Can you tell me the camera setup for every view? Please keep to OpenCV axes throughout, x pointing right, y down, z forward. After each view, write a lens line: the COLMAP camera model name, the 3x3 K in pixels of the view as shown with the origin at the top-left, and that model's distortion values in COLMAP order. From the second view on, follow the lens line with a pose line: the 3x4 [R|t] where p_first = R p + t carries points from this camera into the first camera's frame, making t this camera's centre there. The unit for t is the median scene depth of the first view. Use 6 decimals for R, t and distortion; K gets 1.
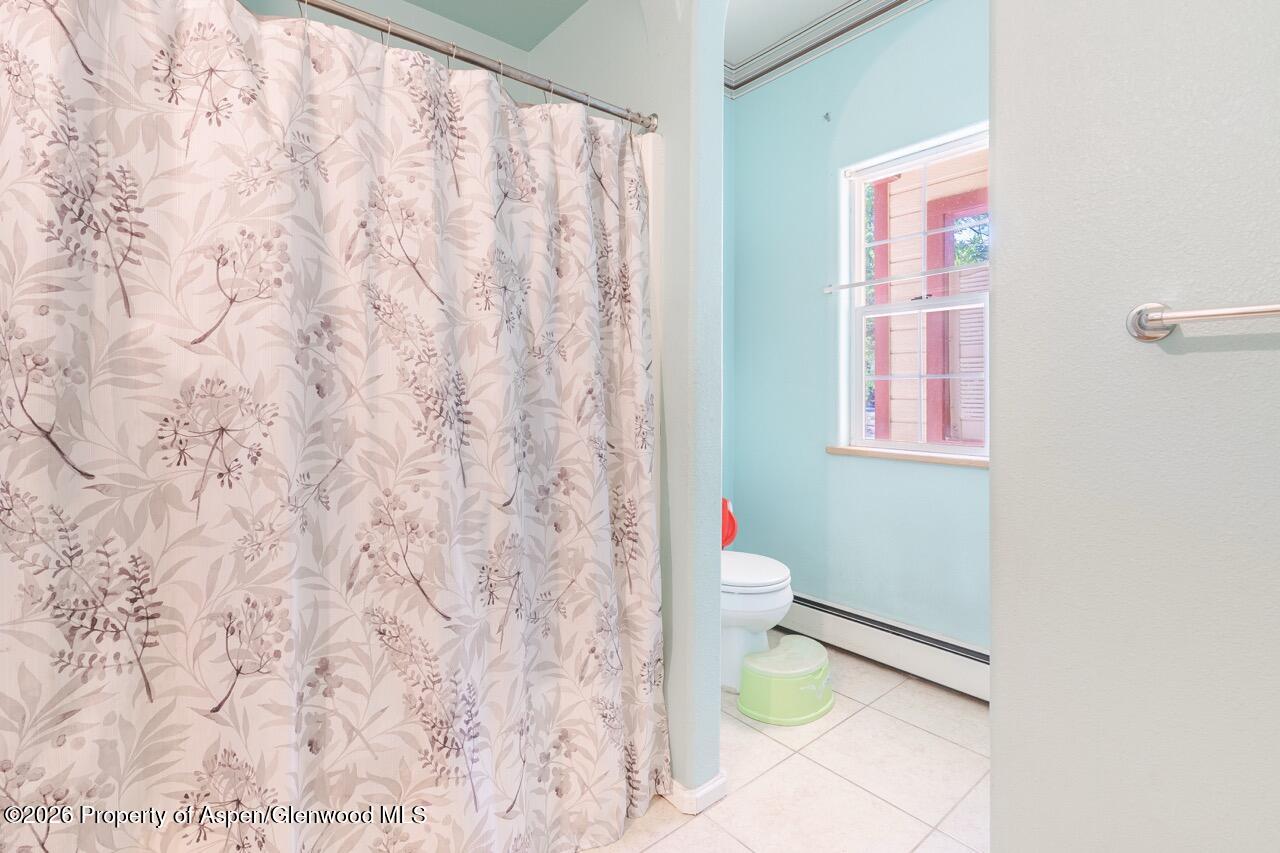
lens RADIAL K [[595.6, 0, 639.7], [0, 595.6, 388.1], [0, 0, 1]] dist [-0.001234, 0.000360]
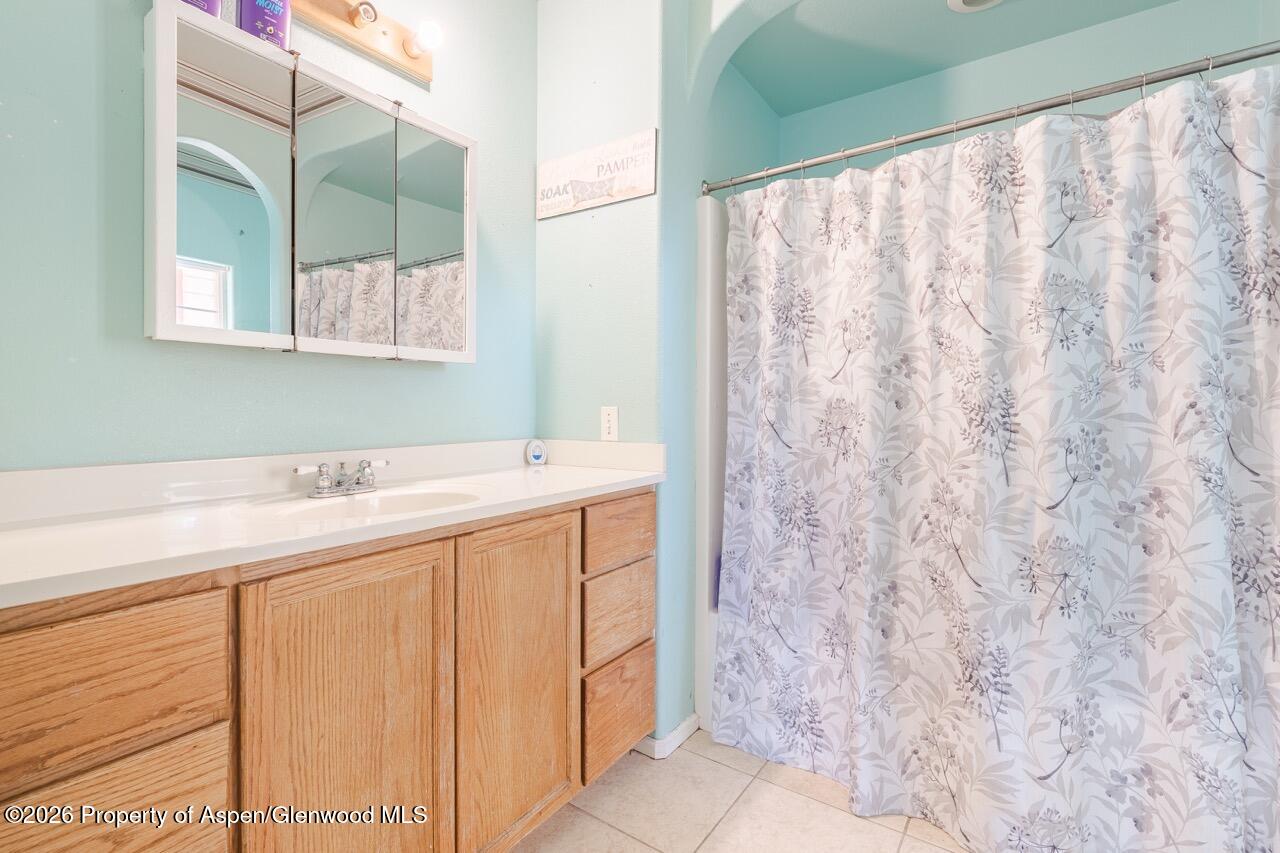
lens RADIAL K [[578.2, 0, 639.6], [0, 578.2, 406.8], [0, 0, 1]] dist [0.000251, 0.000097]
pose [[0.275471, 0.001364, -0.961308, 0.640940], [0.006151, 0.999976, 0.003181, 0.000347], [0.961290, -0.006789, 0.275457, -0.024696]]
